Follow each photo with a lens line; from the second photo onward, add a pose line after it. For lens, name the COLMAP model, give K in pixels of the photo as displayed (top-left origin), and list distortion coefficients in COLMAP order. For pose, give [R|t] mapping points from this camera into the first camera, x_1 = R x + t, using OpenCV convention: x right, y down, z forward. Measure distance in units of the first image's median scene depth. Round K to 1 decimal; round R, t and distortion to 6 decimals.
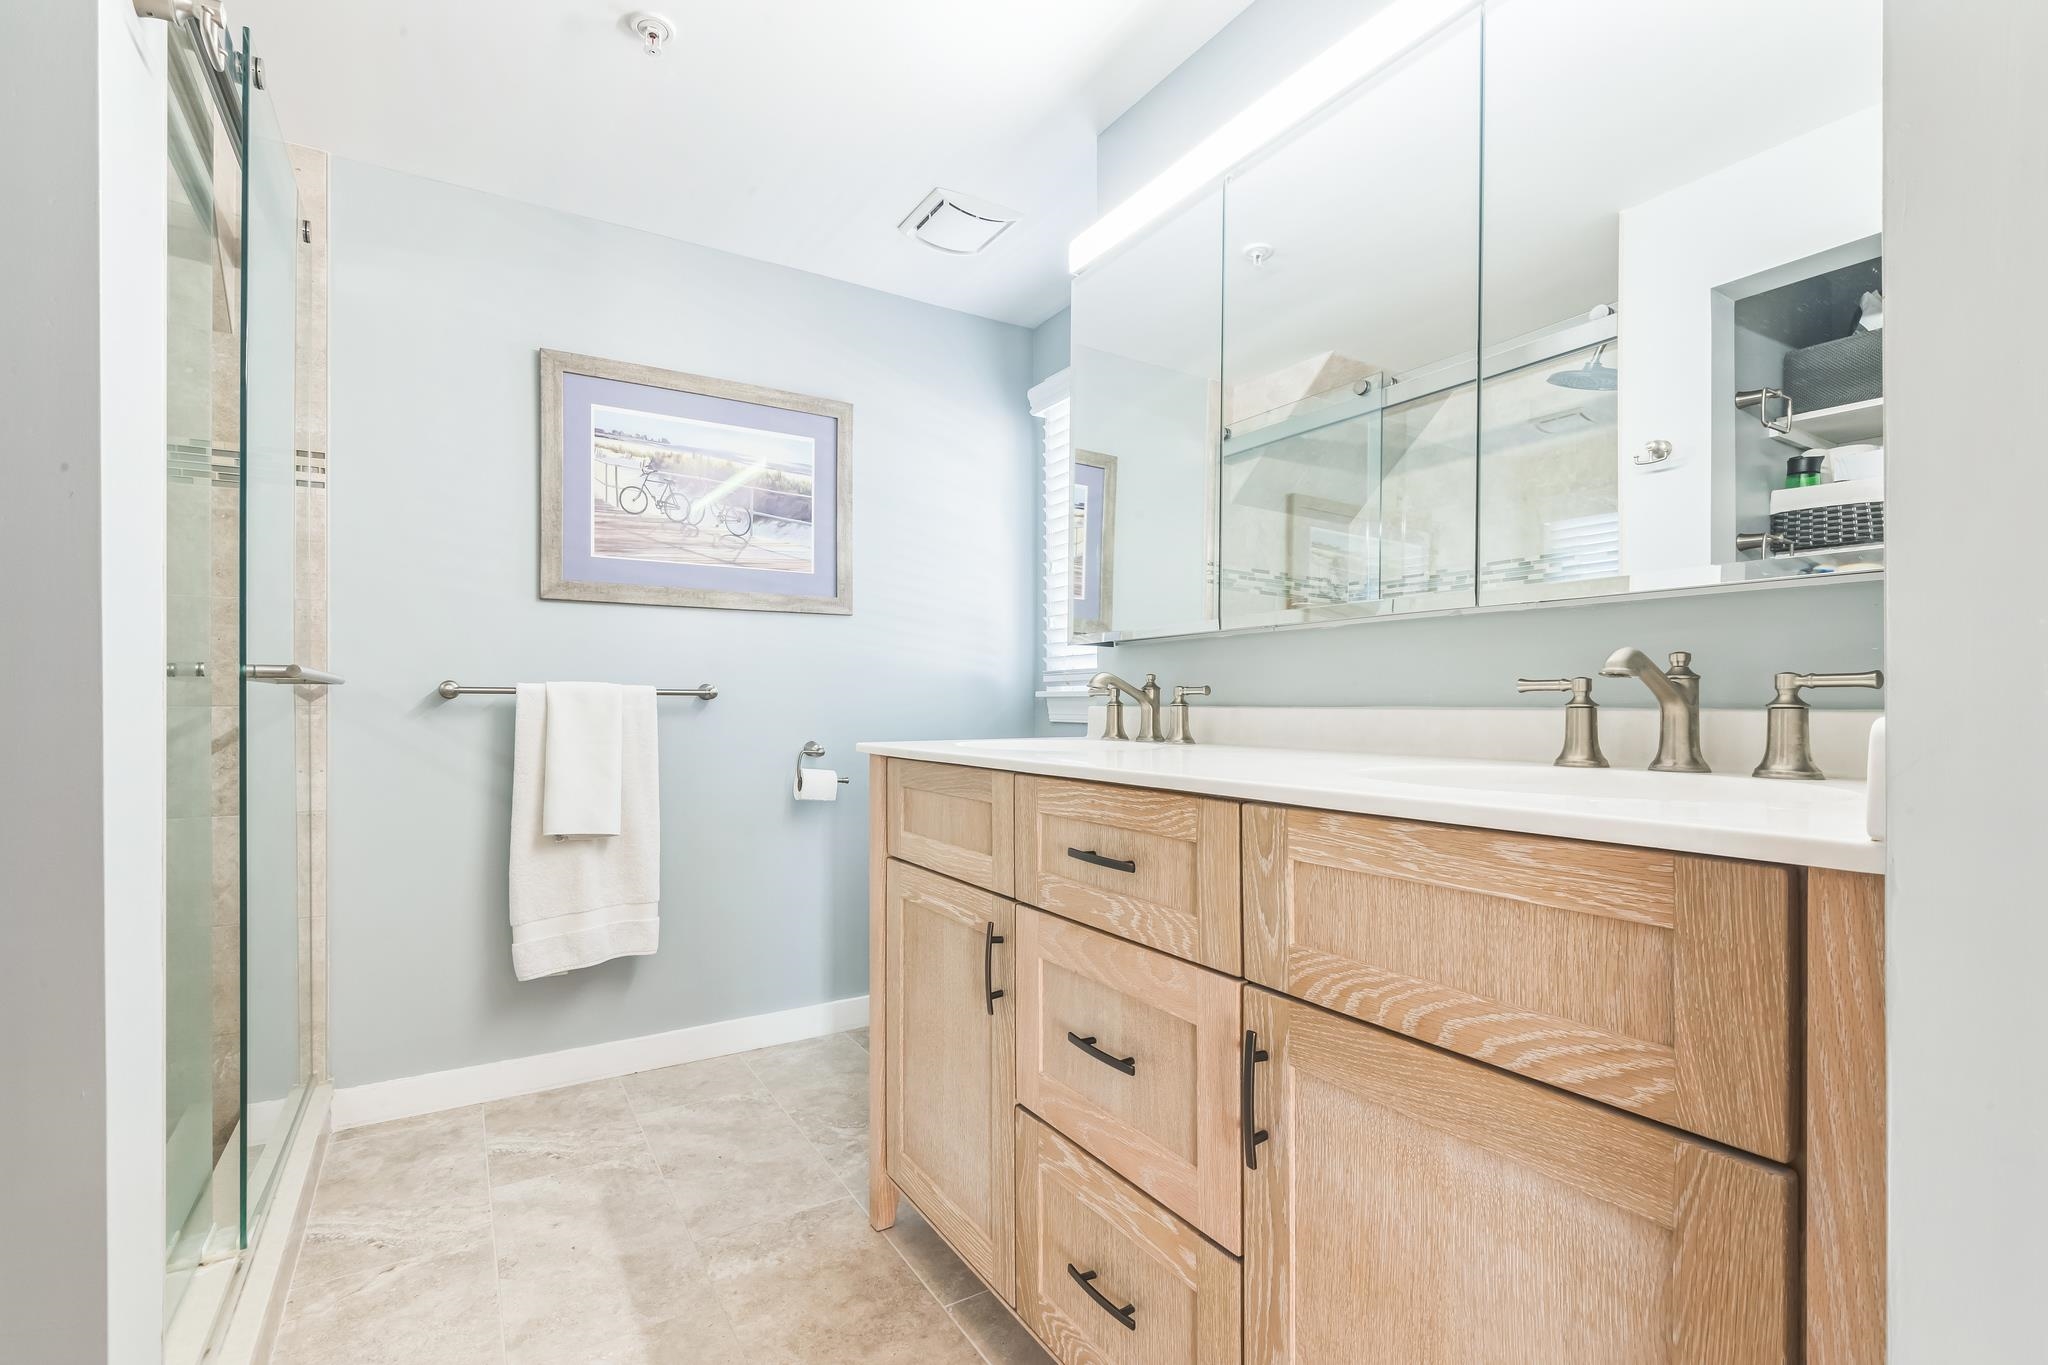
lens RADIAL K [[943.6, 0, 1030.4], [0, 943.6, 694.0], [0, 0, 1]] dist [-0.001323, -0.002392]
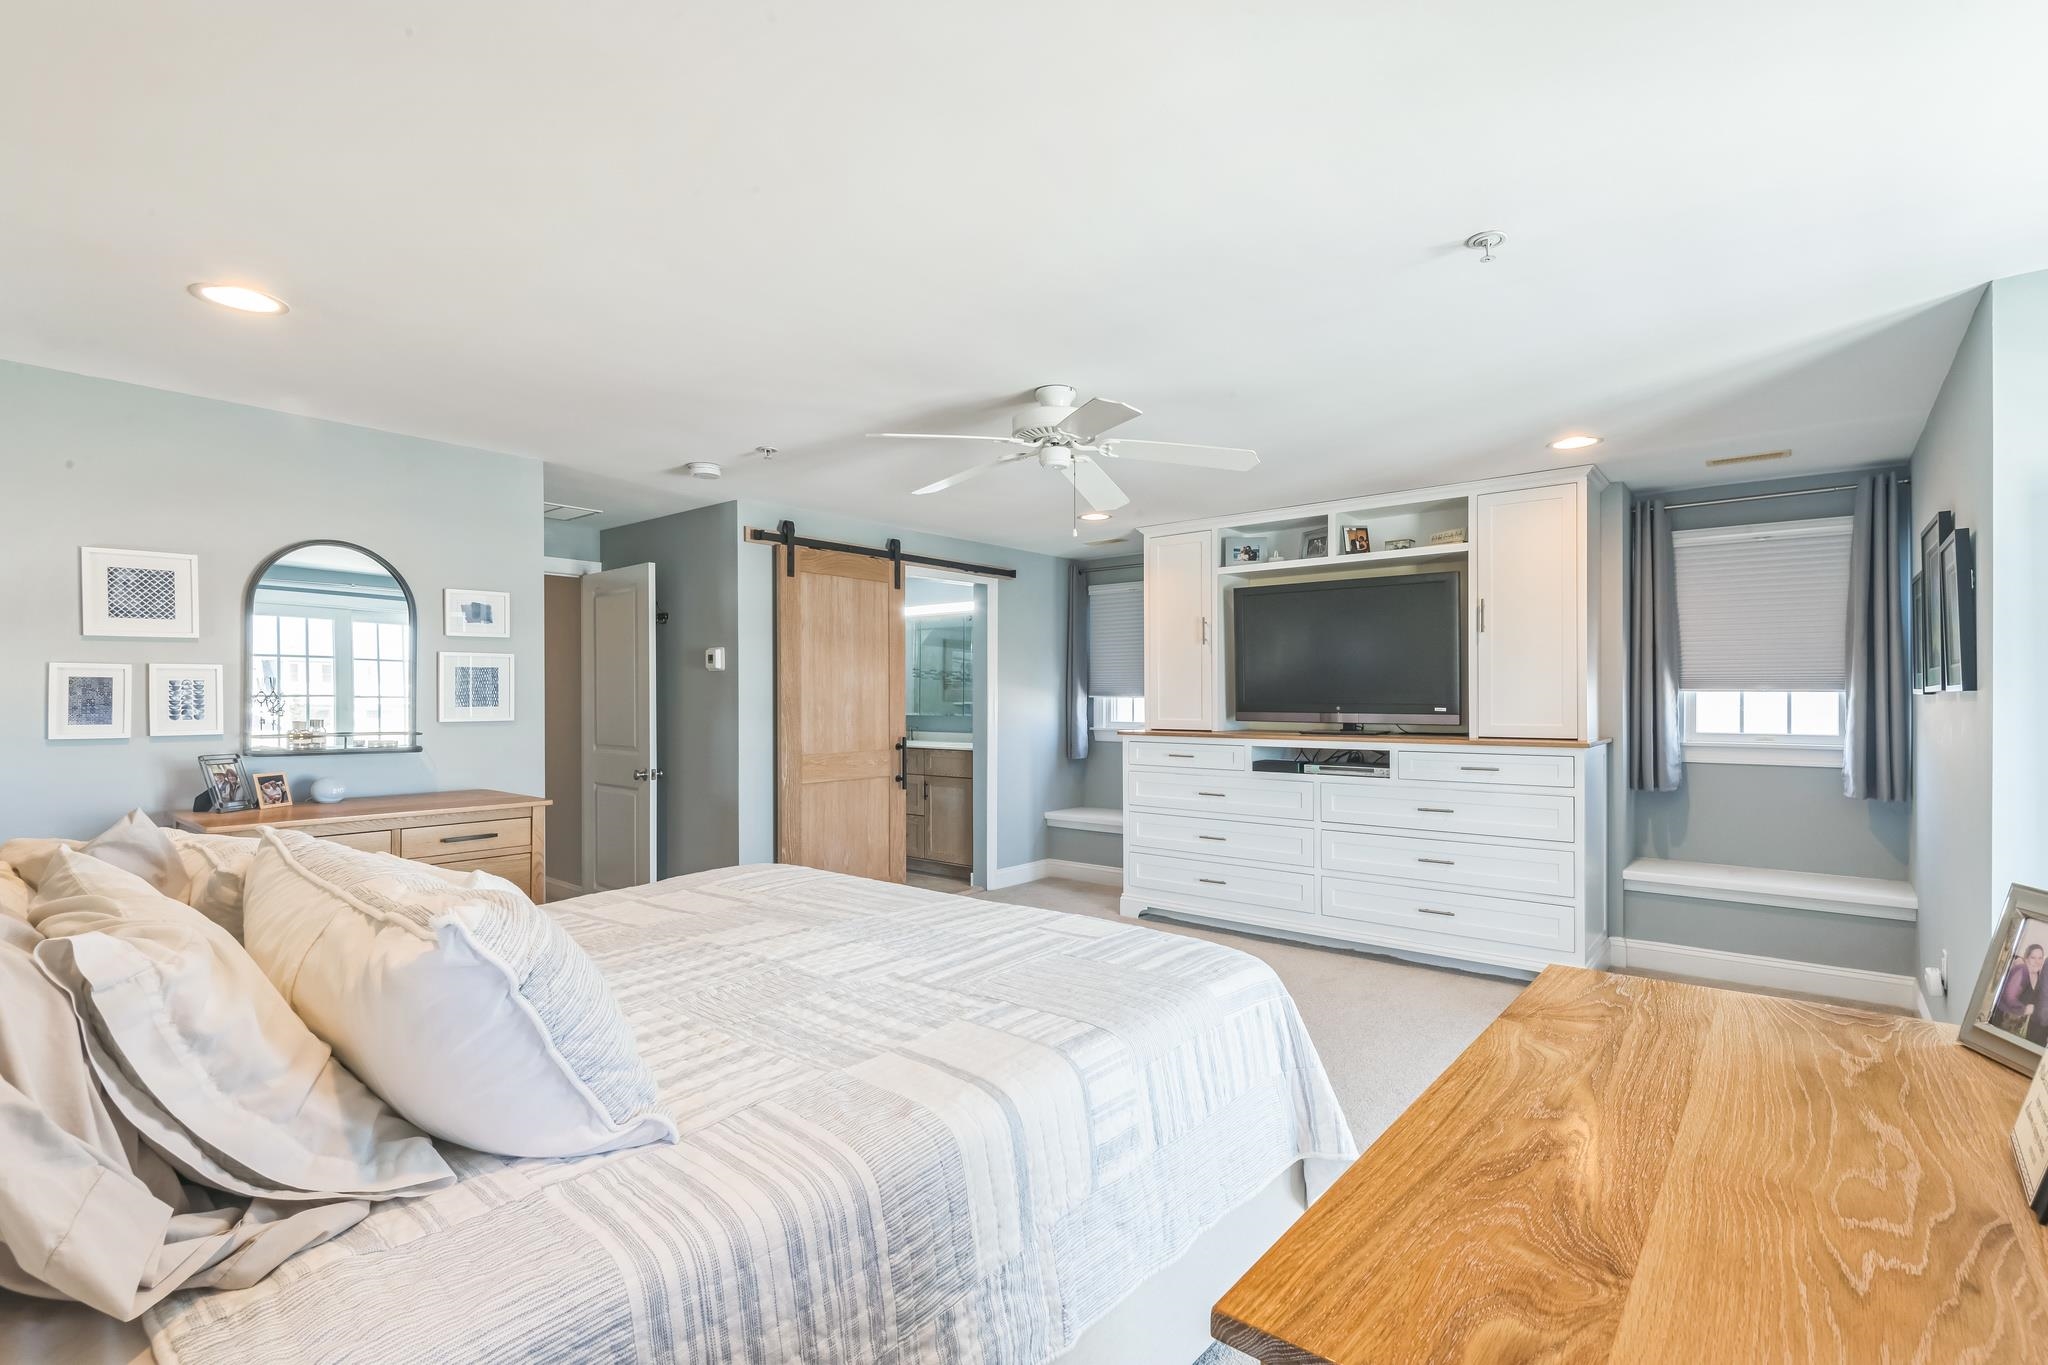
lens RADIAL K [[943.6, 0, 1030.4], [0, 943.6, 694.0], [0, 0, 1]] dist [-0.001323, -0.002392]
pose [[0.946849, -0.002202, 0.321672, -1.124224], [0.000504, 0.999985, 0.005364, -0.288225], [-0.321679, -0.004916, 0.946836, -5.166048]]
